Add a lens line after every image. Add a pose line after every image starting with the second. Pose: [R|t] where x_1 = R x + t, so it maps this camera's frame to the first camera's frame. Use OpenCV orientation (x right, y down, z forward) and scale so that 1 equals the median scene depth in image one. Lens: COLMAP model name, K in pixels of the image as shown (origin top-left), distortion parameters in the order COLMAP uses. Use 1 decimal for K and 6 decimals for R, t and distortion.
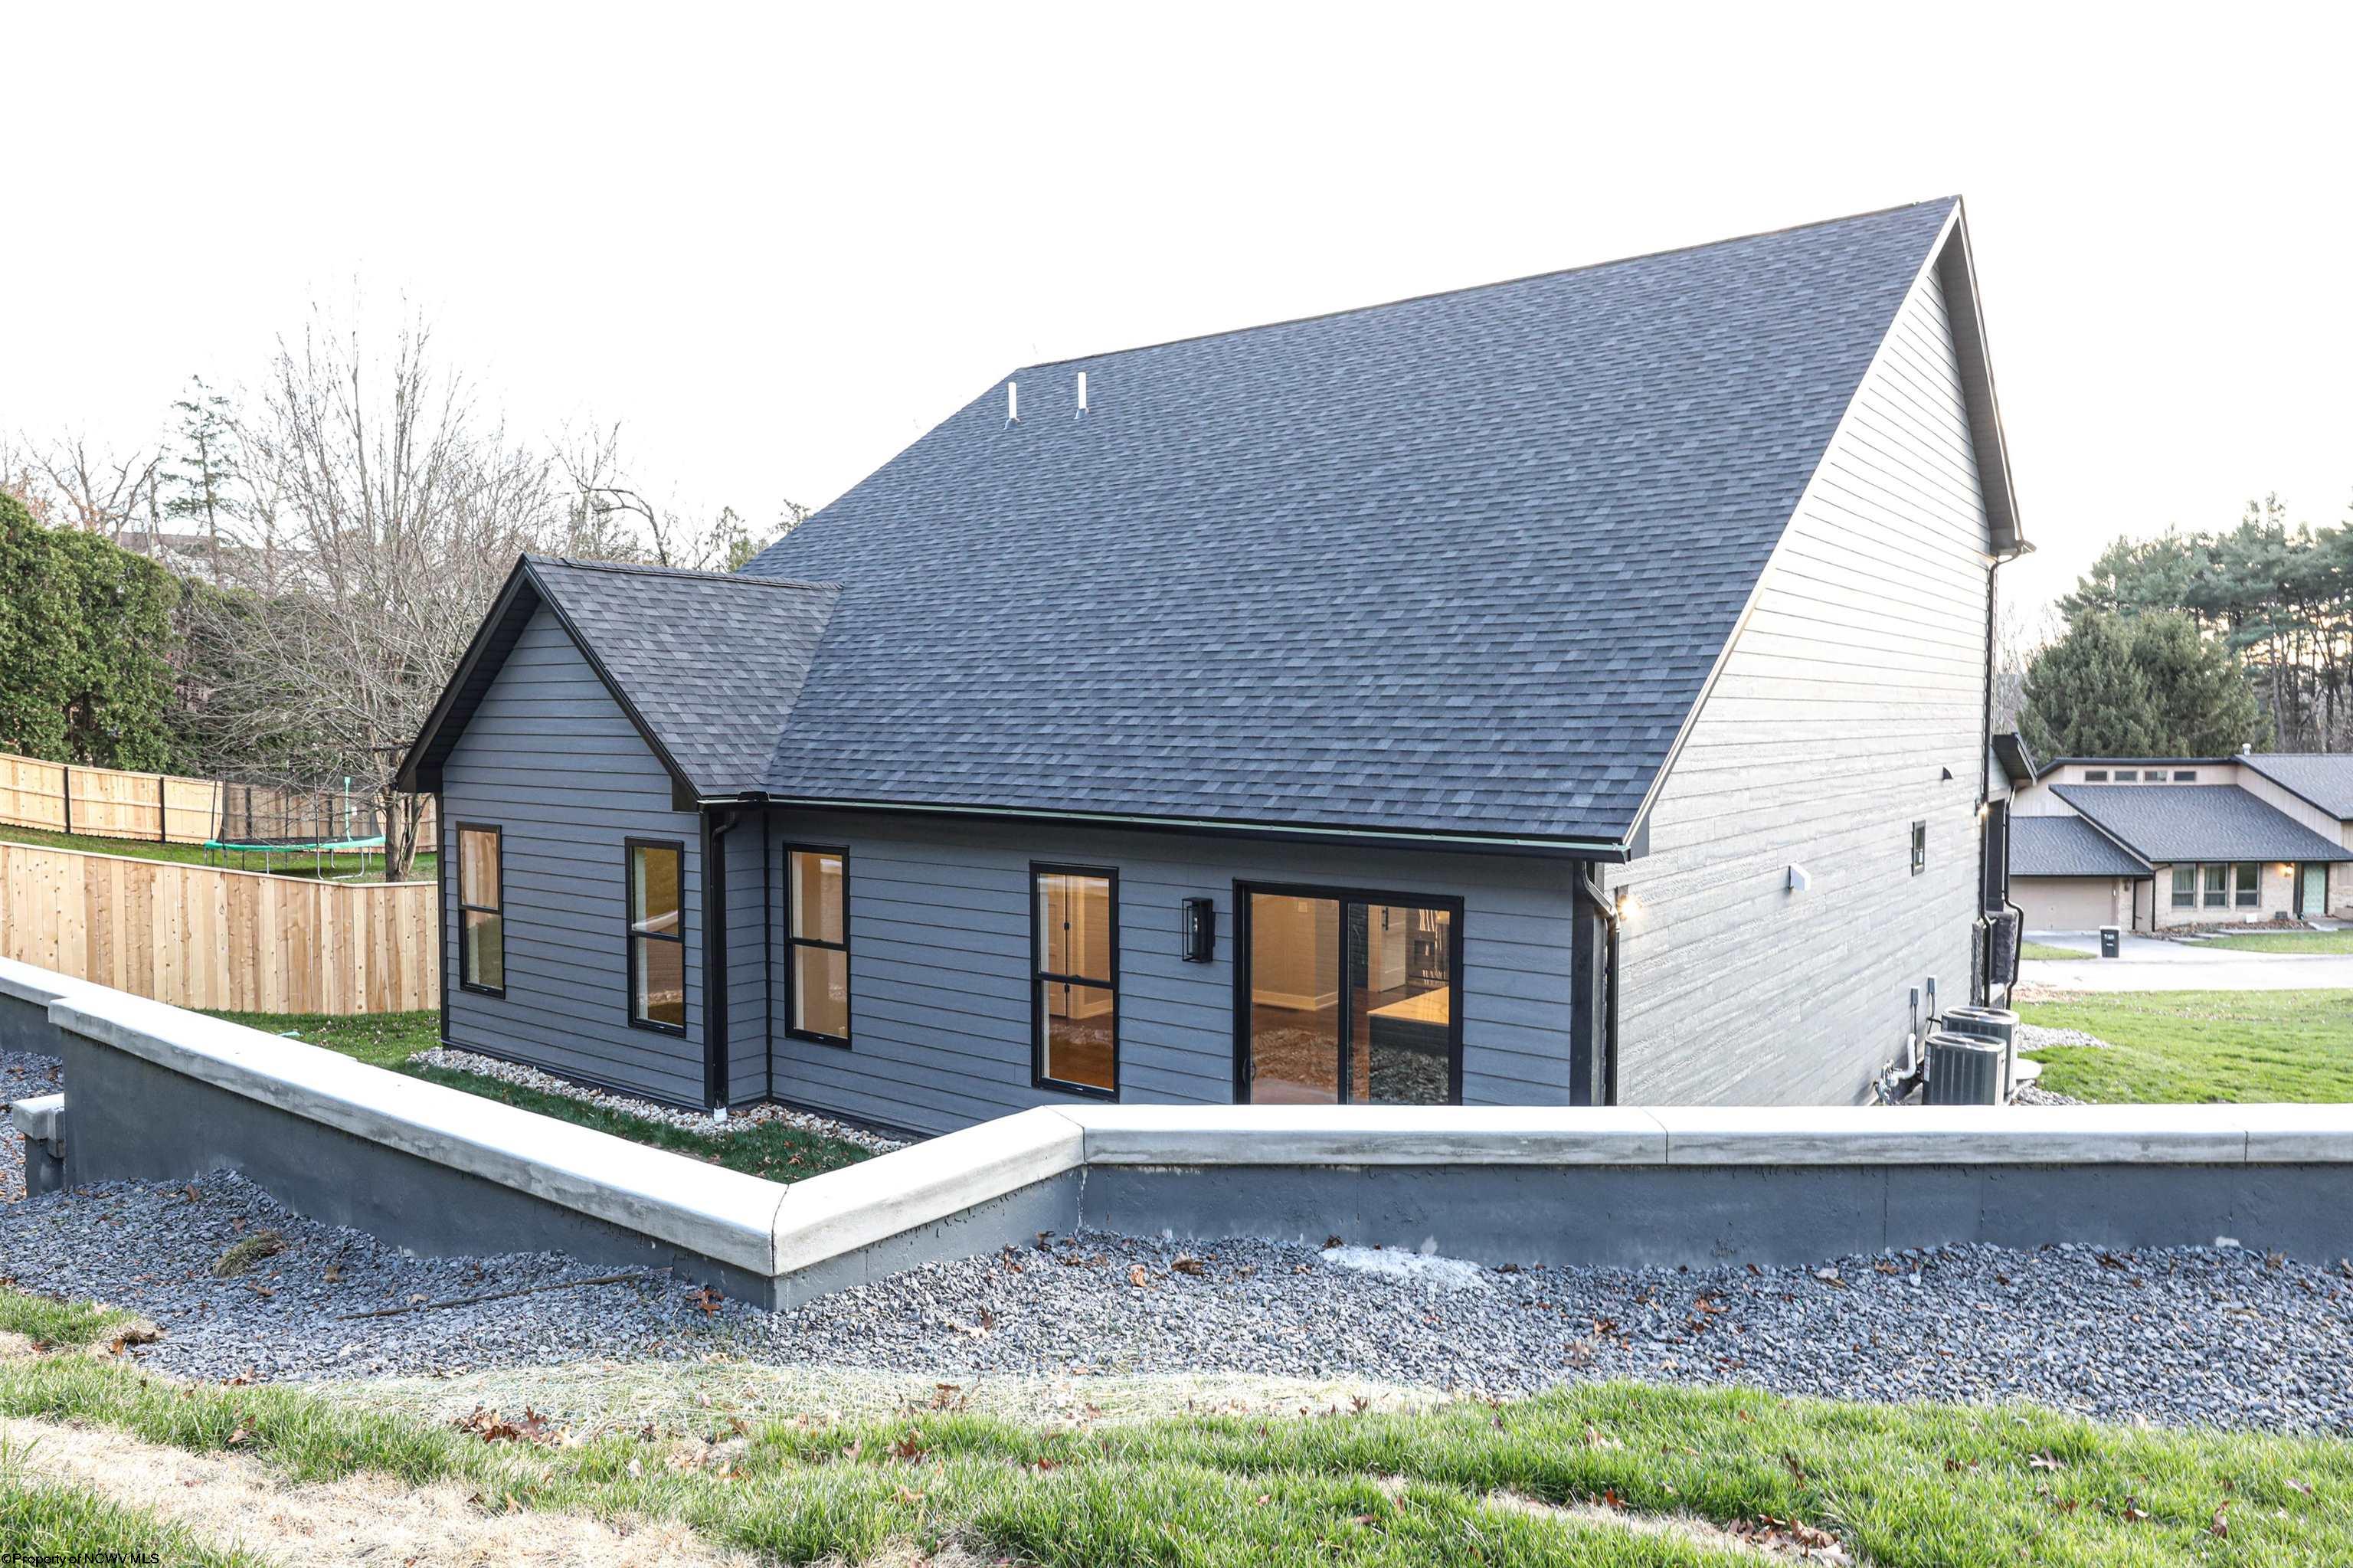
lens RADIAL K [[1520.5, 0, 1176.5], [0, 1520.5, 784.0], [0, 0, 1]] dist [0.005753, 0.002156]
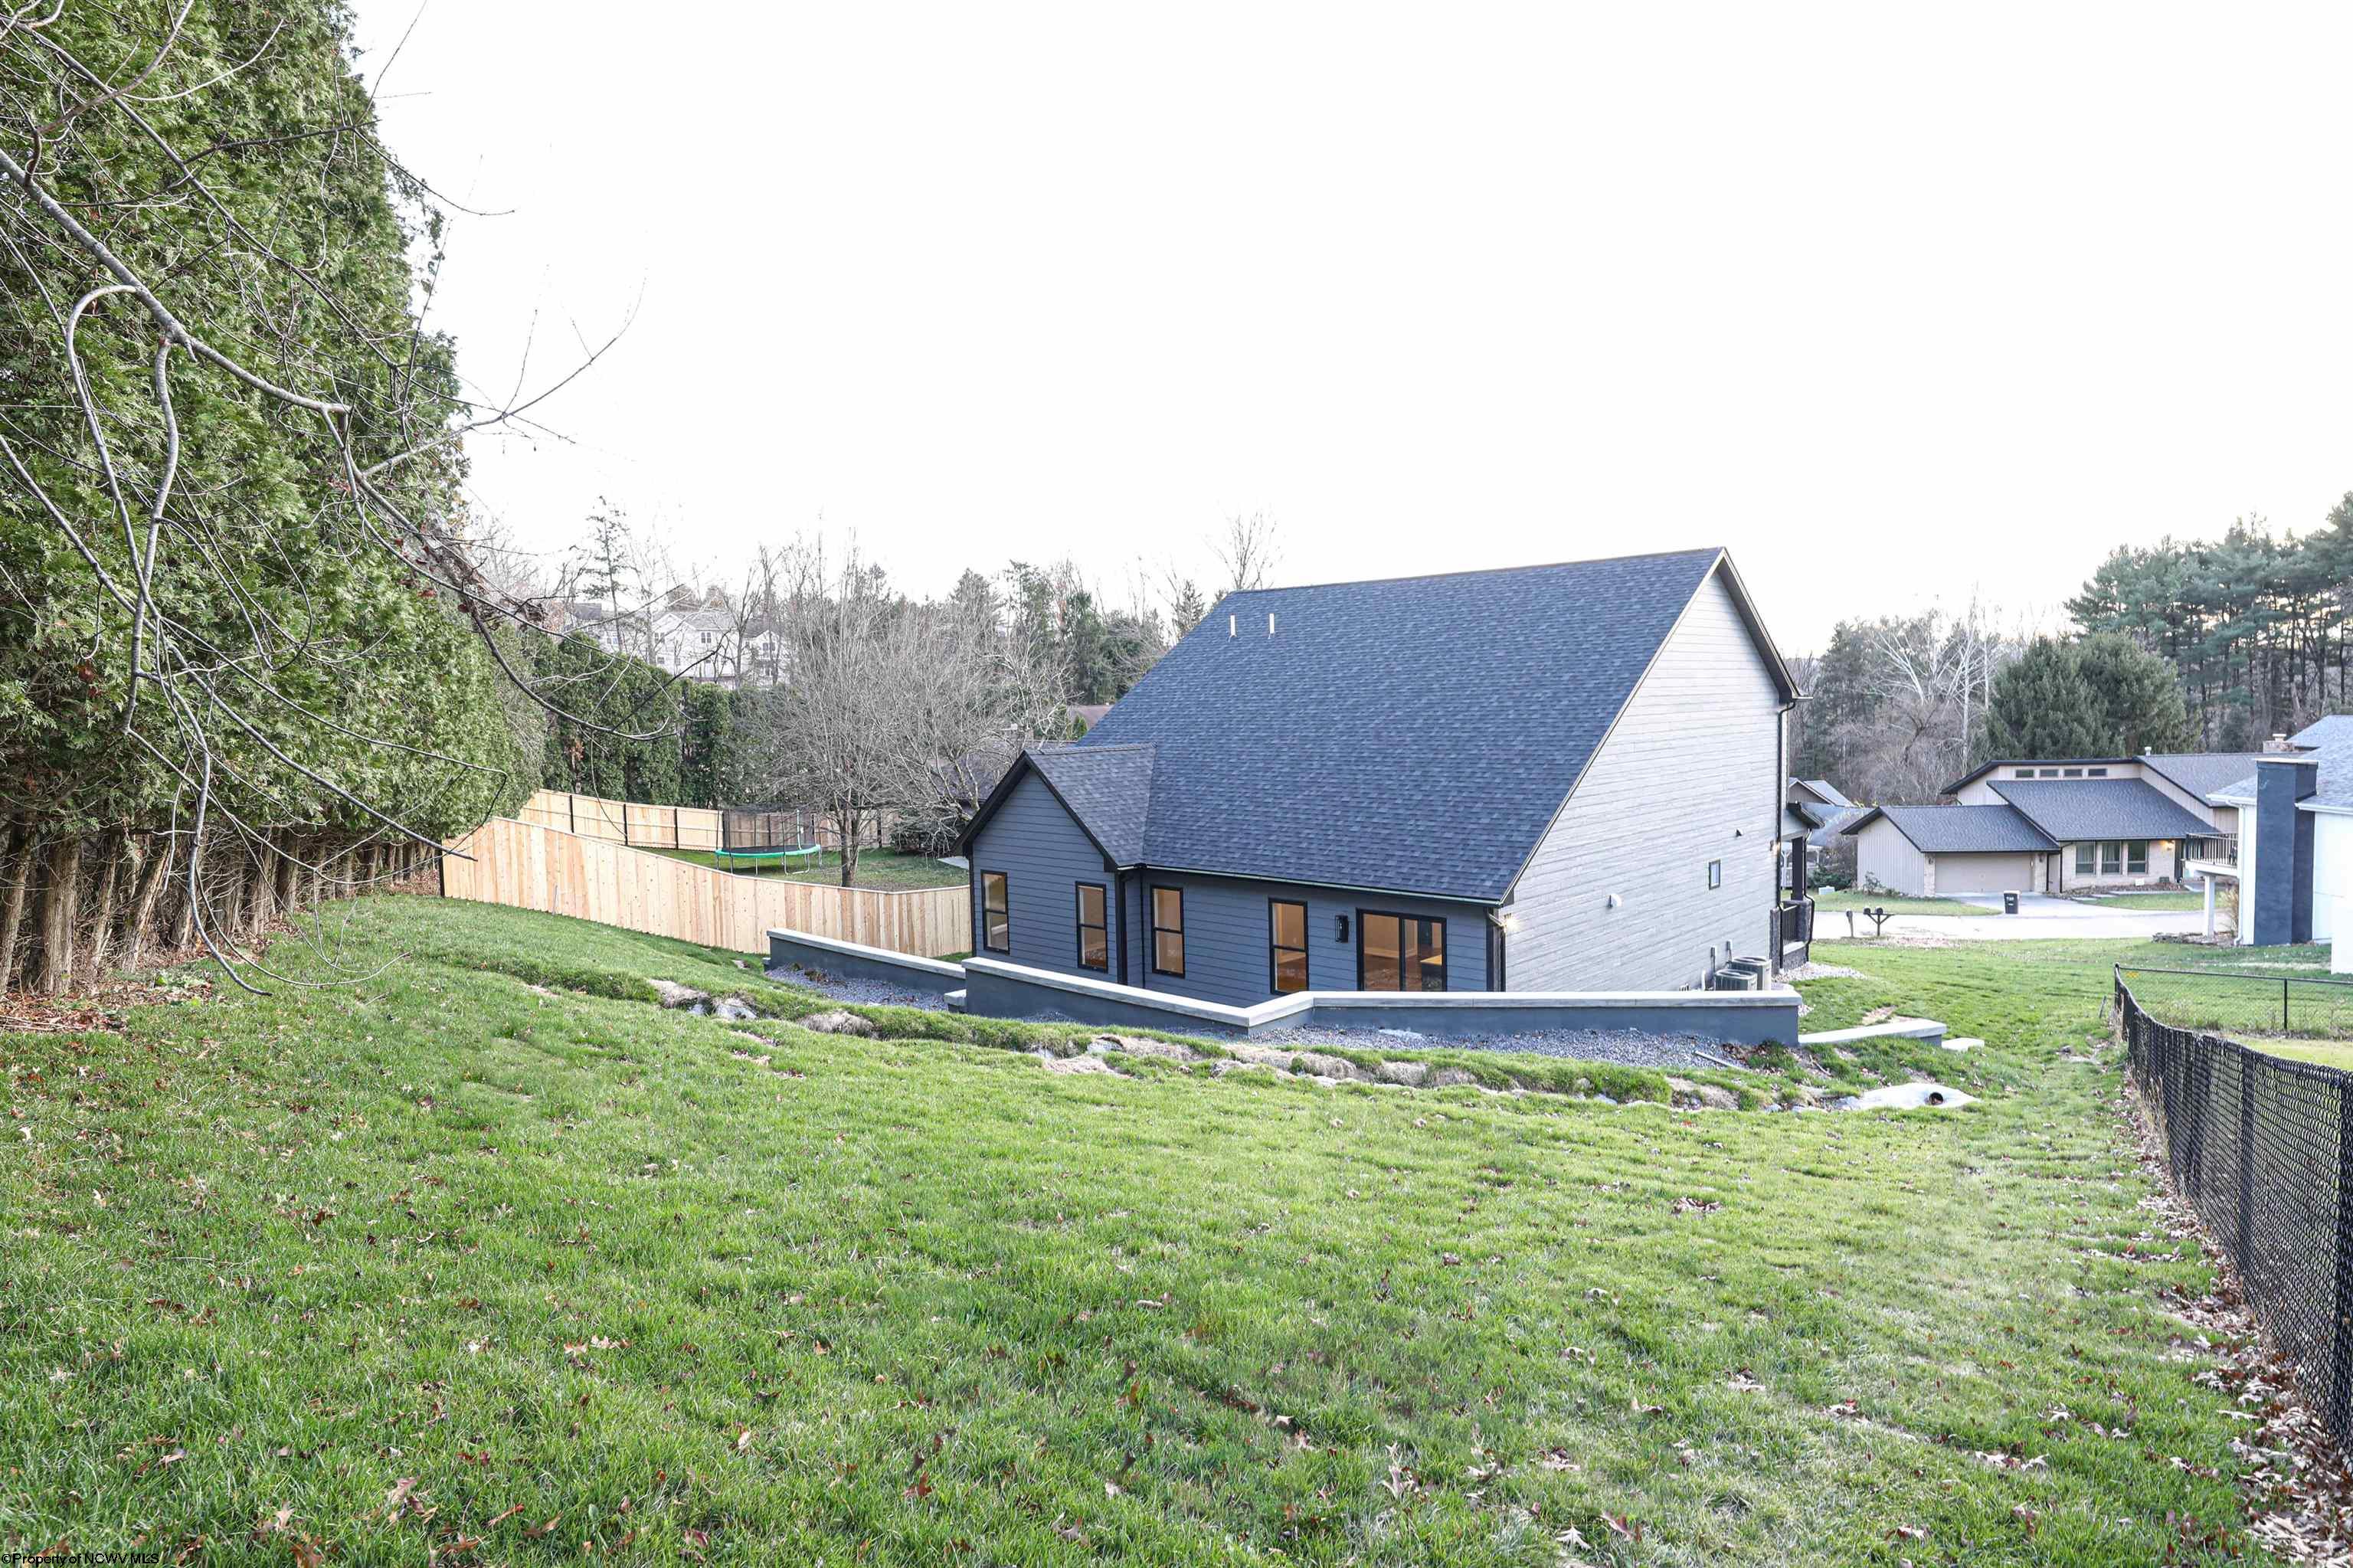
lens RADIAL K [[1277.9, 0, 1176.5], [0, 1277.9, 784.0], [0, 0, 1]] dist [0.001416, -0.000254]
pose [[0.994022, -0.016067, -0.107995, -0.016485], [0.018074, 0.999681, 0.017630, -0.121137], [0.107677, -0.019477, 0.993995, -0.725845]]
